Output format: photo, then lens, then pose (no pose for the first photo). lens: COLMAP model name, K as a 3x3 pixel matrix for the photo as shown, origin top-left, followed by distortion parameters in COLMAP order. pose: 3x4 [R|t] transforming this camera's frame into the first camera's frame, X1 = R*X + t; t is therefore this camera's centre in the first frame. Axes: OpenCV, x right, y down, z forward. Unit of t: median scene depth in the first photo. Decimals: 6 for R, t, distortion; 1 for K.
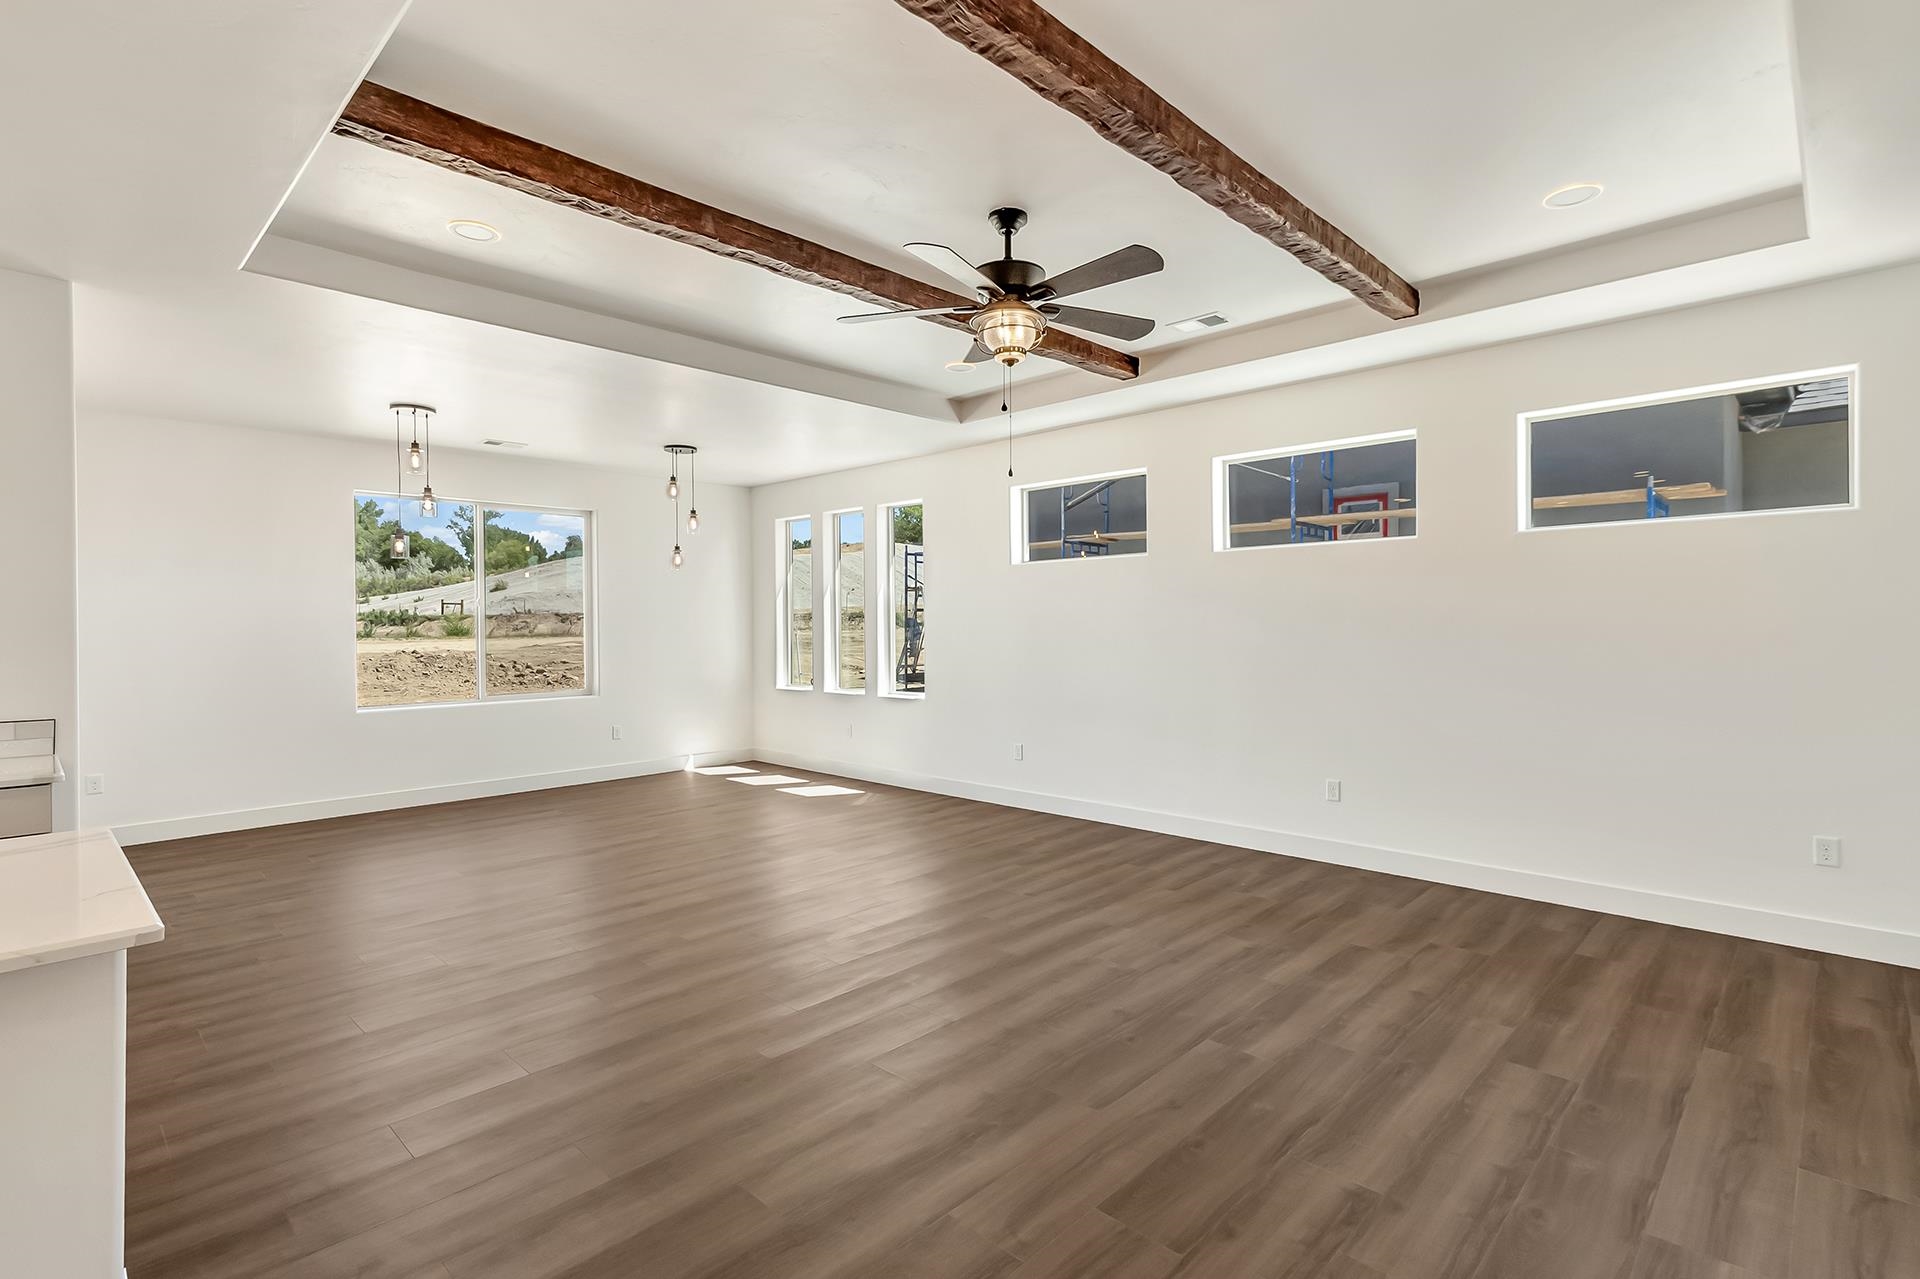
lens RADIAL K [[901.6, 0, 961.4], [0, 901.6, 630.4], [0, 0, 1]] dist [0.000010, 0.000057]
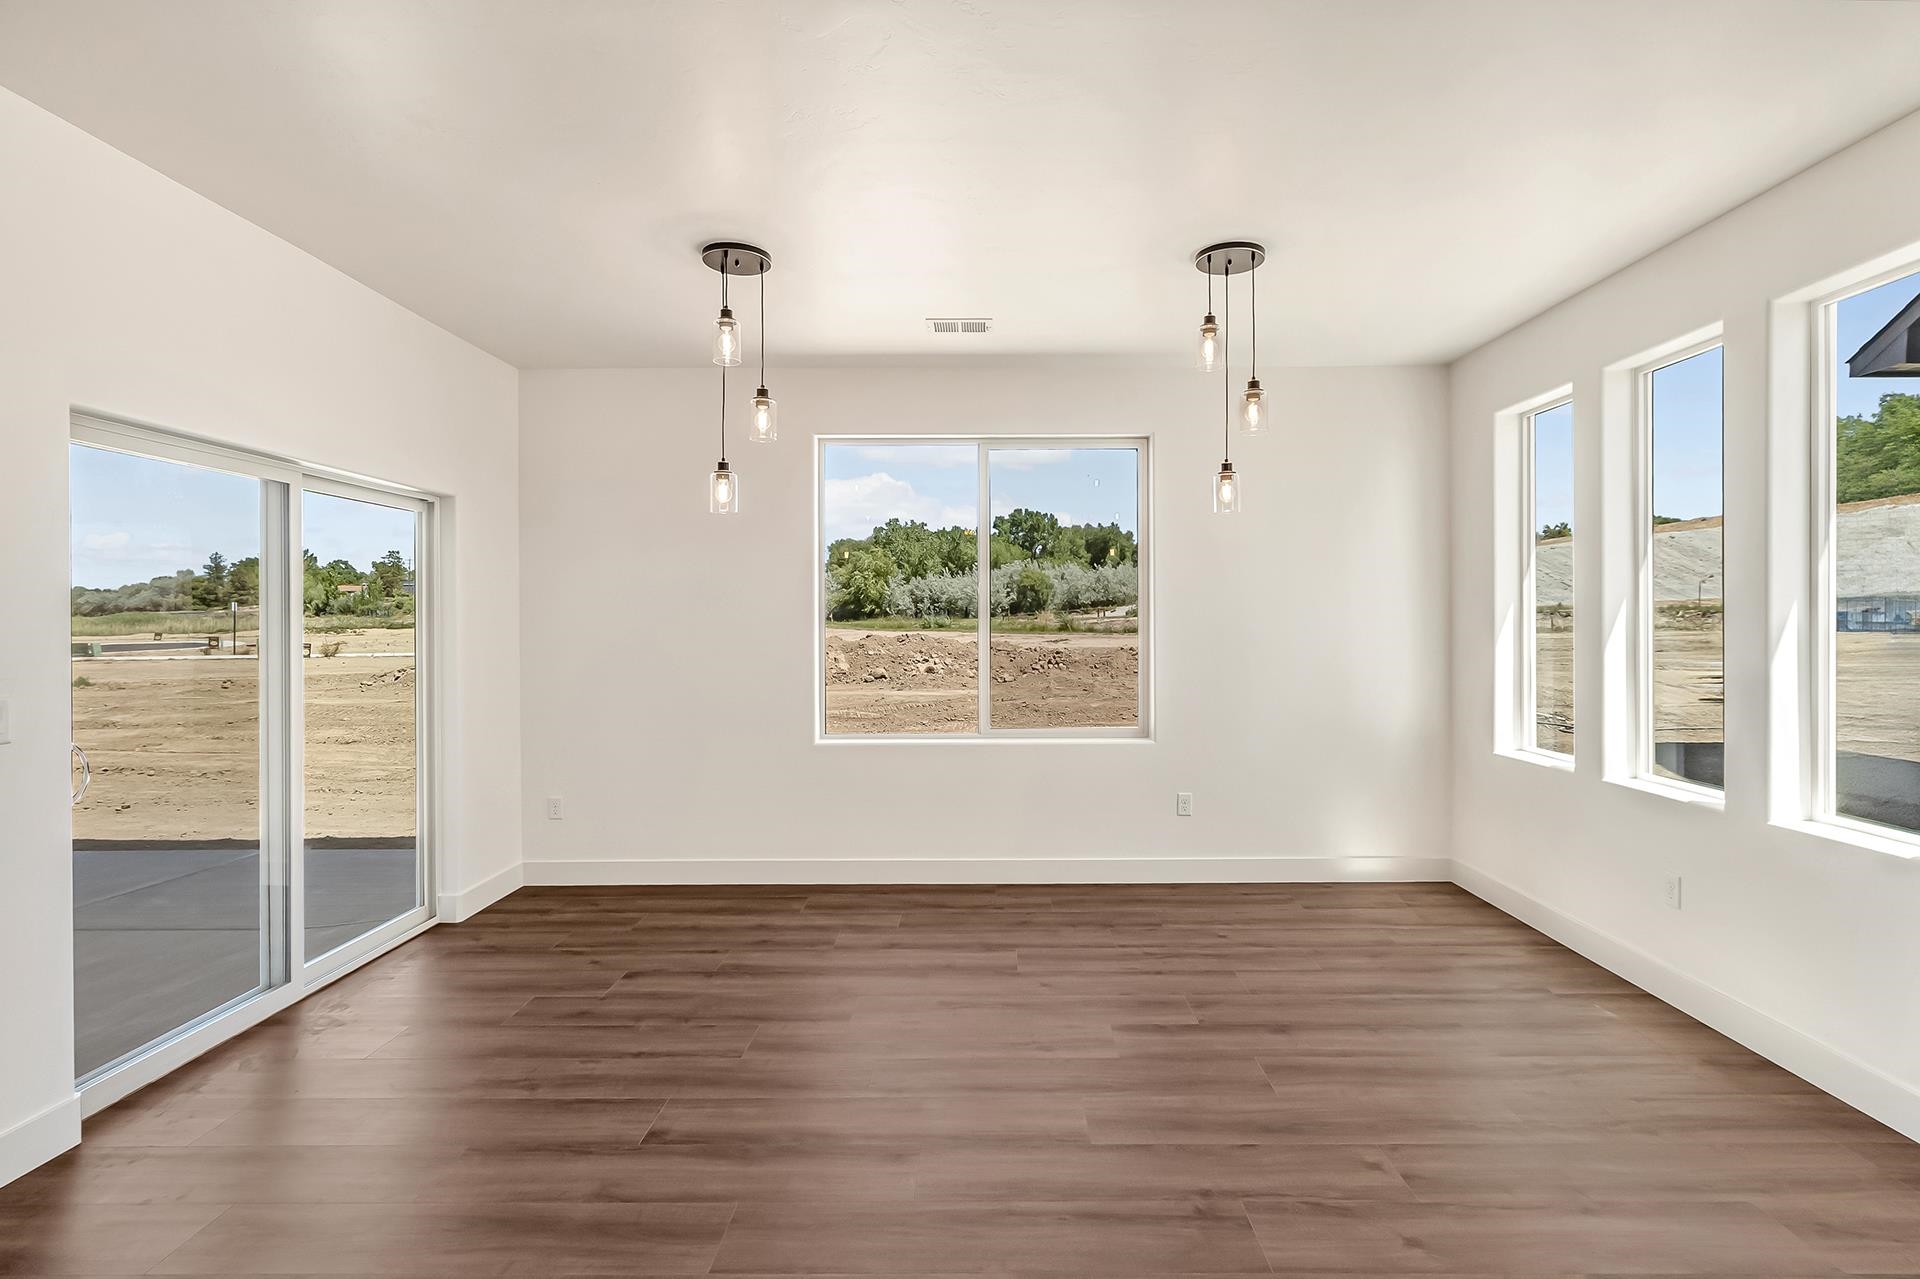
lens RADIAL K [[901.6, 0, 966.2], [0, 901.6, 631.9], [0, 0, 1]] dist [0.000010, 0.000057]
pose [[0.693922, 0.009183, -0.719991, -0.053404], [-0.005598, 0.999957, 0.007358, -0.004576], [0.720028, -0.001076, 0.693944, 0.485682]]
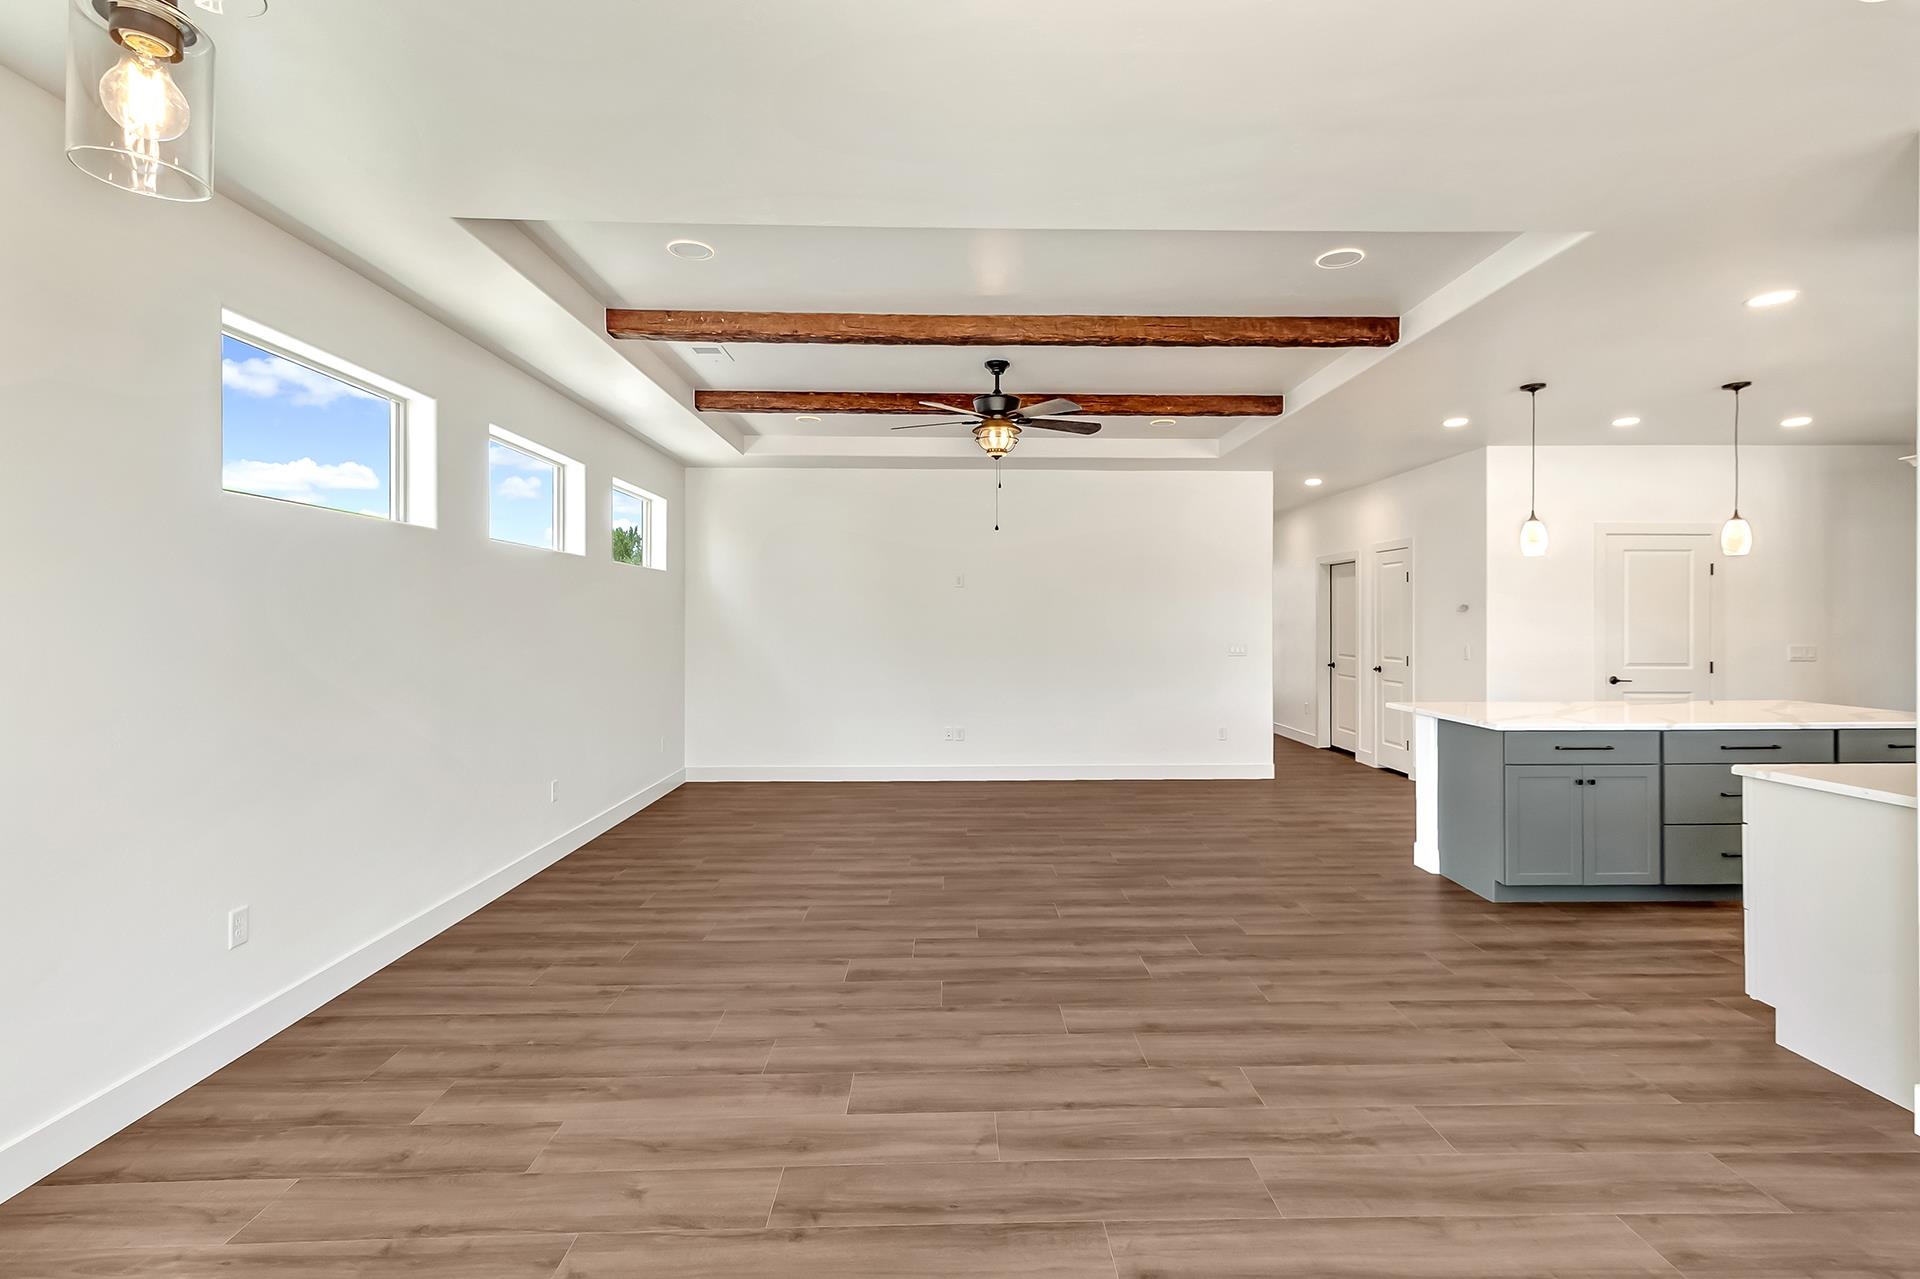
lens RADIAL K [[901.6, 0, 956.6], [0, 901.6, 628.0], [0, 0, 1]] dist [0.000010, 0.000057]
pose [[-0.712640, 0.002501, 0.701526, -0.389535], [0.010624, 0.999917, 0.007227, -0.006664], [-0.701450, 0.012603, -0.712607, 0.852991]]
